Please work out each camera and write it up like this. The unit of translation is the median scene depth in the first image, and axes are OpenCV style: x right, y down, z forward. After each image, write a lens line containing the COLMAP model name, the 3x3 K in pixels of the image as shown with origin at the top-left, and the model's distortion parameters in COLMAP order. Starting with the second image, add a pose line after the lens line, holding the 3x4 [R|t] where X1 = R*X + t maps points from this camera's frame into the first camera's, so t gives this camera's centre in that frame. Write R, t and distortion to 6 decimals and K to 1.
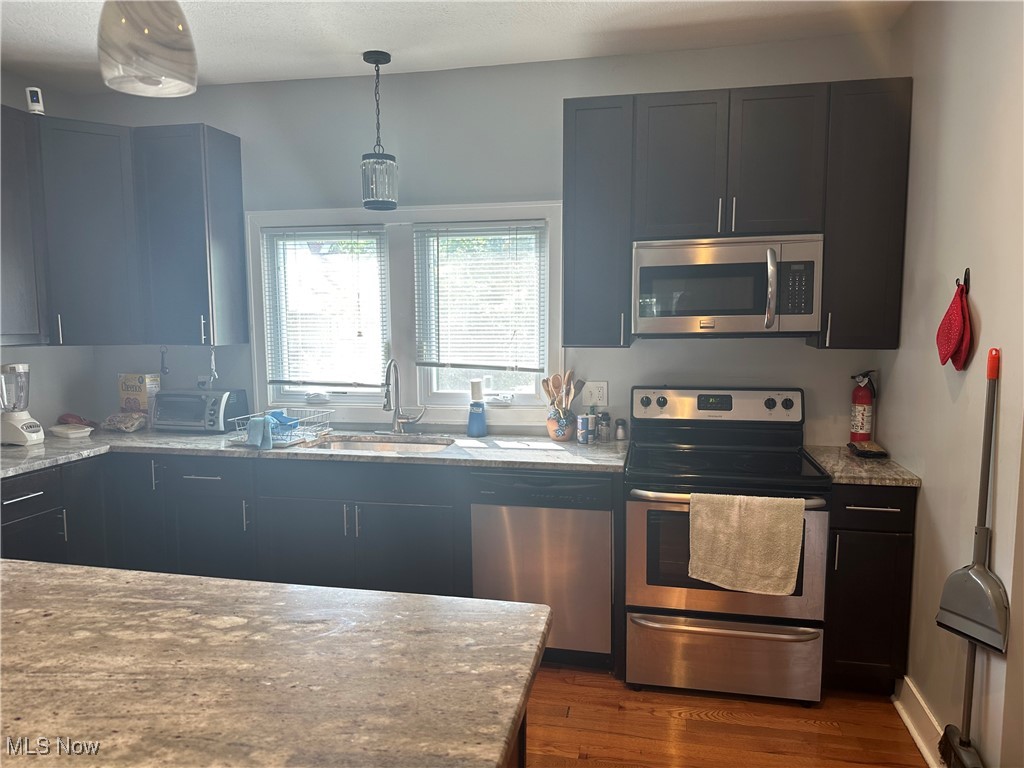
lens RADIAL K [[712.4, 0, 511.2], [0, 712.4, 387.4], [0, 0, 1]] dist [-0.009722, -0.041814]
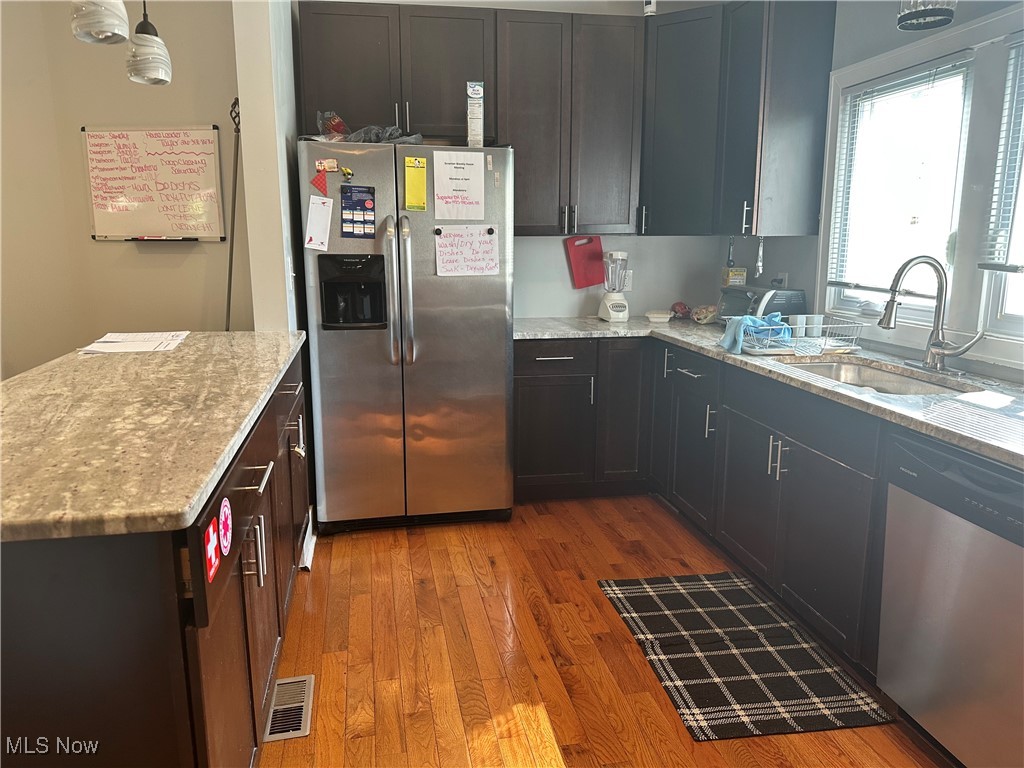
lens RADIAL K [[712.4, 0, 511.4], [0, 712.4, 381.2], [0, 0, 1]] dist [-0.009722, -0.041814]
pose [[0.345482, 0.181172, -0.920771, 0.328056], [-0.086587, 0.983156, 0.160958, 0.003824], [0.934422, 0.024118, 0.355350, 0.397619]]
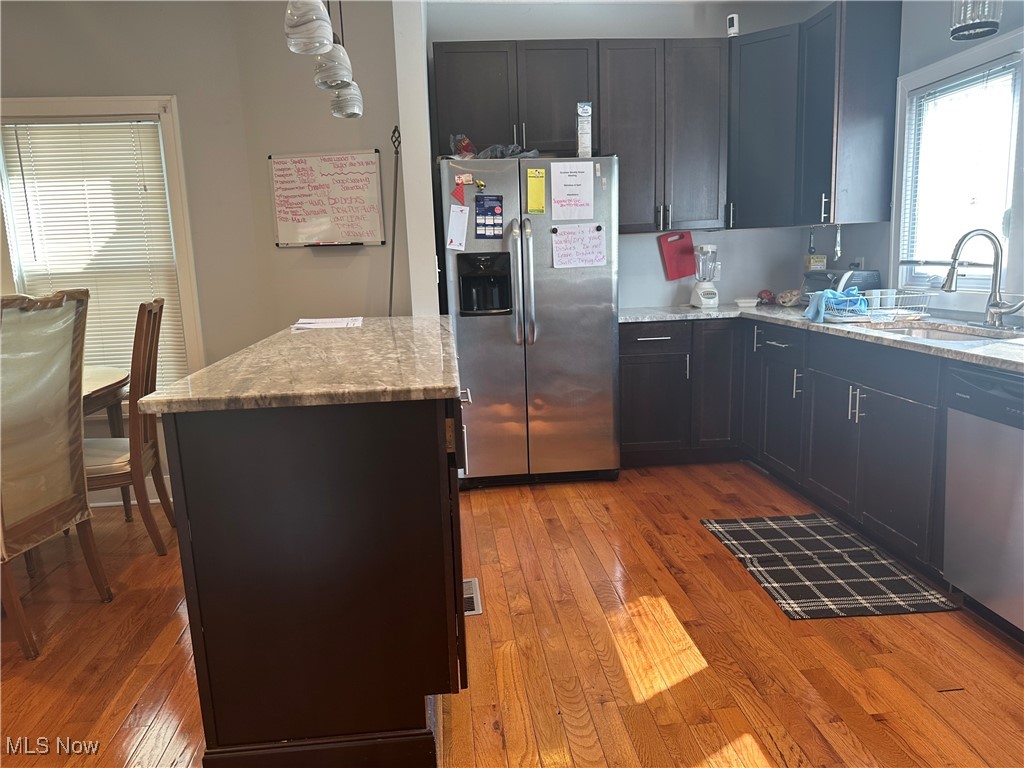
lens RADIAL K [[712.4, 0, 508.6], [0, 712.4, 392.3], [0, 0, 1]] dist [-0.009722, -0.041814]
pose [[0.249068, 0.167042, -0.953972, 0.470186], [-0.053506, 0.985882, 0.158660, 0.043422], [0.967007, 0.011526, 0.254490, 0.292509]]
